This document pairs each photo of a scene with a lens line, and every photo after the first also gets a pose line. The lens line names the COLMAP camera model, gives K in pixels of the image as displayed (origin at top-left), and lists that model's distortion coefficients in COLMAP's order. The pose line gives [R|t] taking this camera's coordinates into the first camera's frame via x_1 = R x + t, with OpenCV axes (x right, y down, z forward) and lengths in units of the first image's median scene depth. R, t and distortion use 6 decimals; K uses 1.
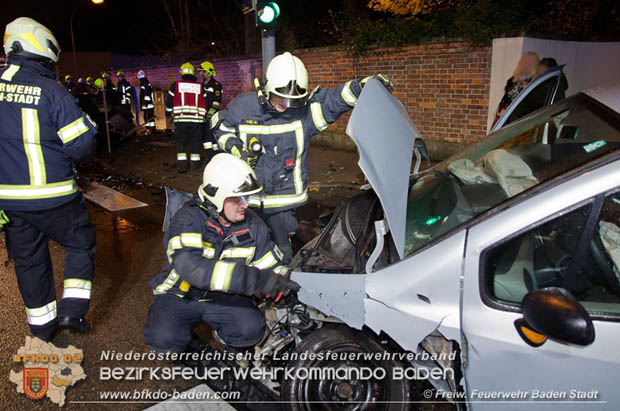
lens RADIAL K [[477.9, 0, 296.2], [0, 477.9, 204.7], [0, 0, 1]] dist [-0.007484, 0.001440]
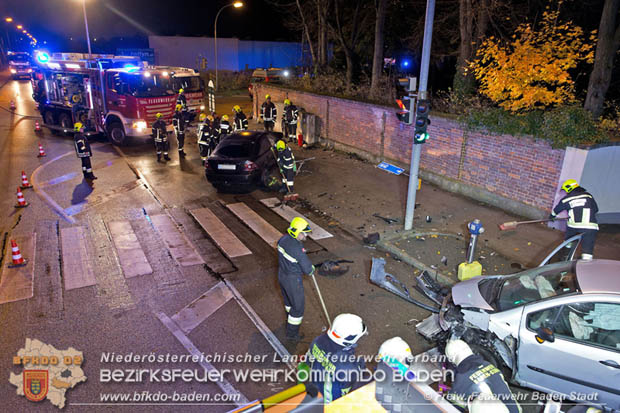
lens RADIAL K [[477.9, 0, 296.2], [0, 477.9, 205.7], [0, 0, 1]] dist [-0.007484, 0.001440]
pose [[0.985408, 0.117235, -0.123398, -0.855534], [-0.109350, 0.991615, 0.068862, -0.677120], [0.130436, -0.054364, 0.989965, -2.386160]]
